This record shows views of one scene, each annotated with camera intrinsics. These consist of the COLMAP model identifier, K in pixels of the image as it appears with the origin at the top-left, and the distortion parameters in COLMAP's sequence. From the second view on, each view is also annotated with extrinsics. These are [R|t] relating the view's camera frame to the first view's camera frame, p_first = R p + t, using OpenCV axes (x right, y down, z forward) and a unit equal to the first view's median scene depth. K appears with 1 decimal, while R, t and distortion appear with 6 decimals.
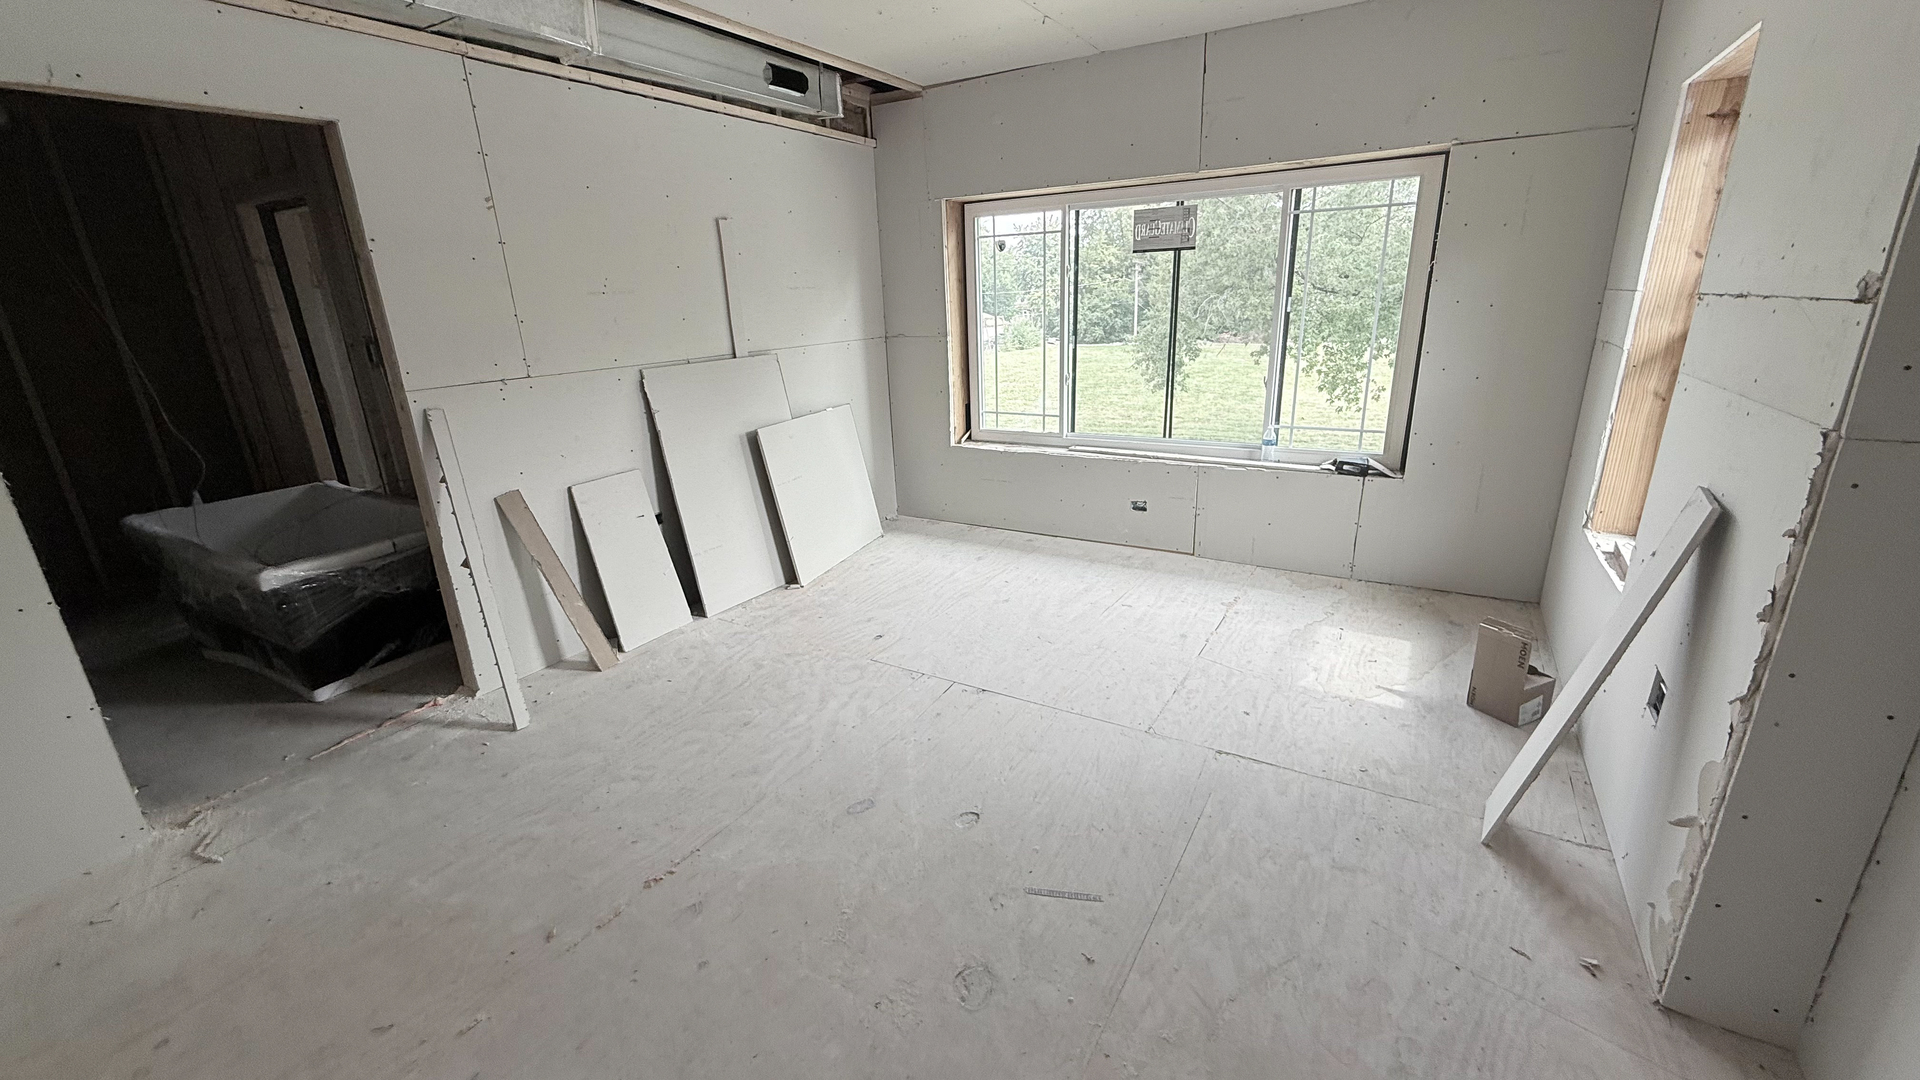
lens RADIAL K [[775.9, 0, 977.4], [0, 775.9, 537.5], [0, 0, 1]] dist [-0.001946, 0.000626]
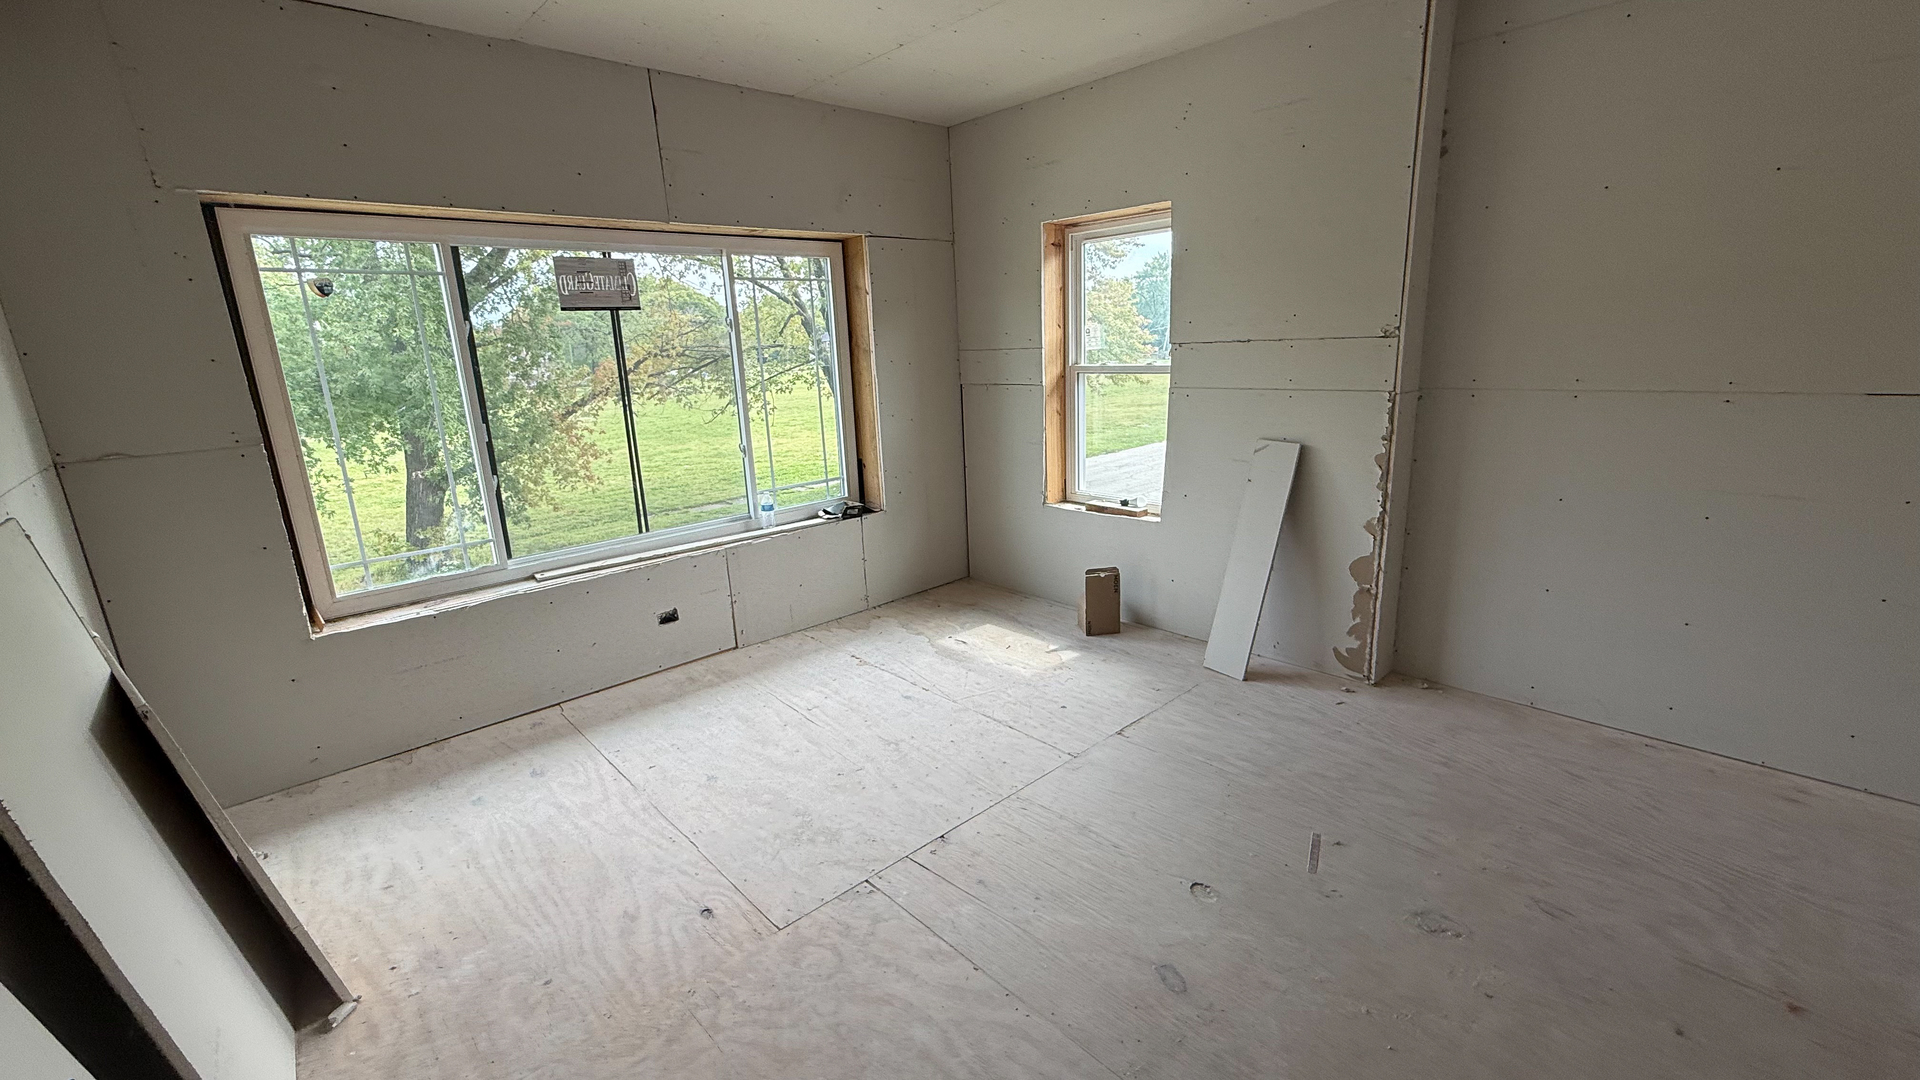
lens RADIAL K [[775.9, 0, 981.0], [0, 775.9, 529.8], [0, 0, 1]] dist [-0.001946, 0.000626]
pose [[0.289729, -0.208495, 0.934123, -0.502981], [0.319238, 0.941146, 0.111047, -0.131030], [-0.902299, 0.266034, 0.339237, 0.480452]]
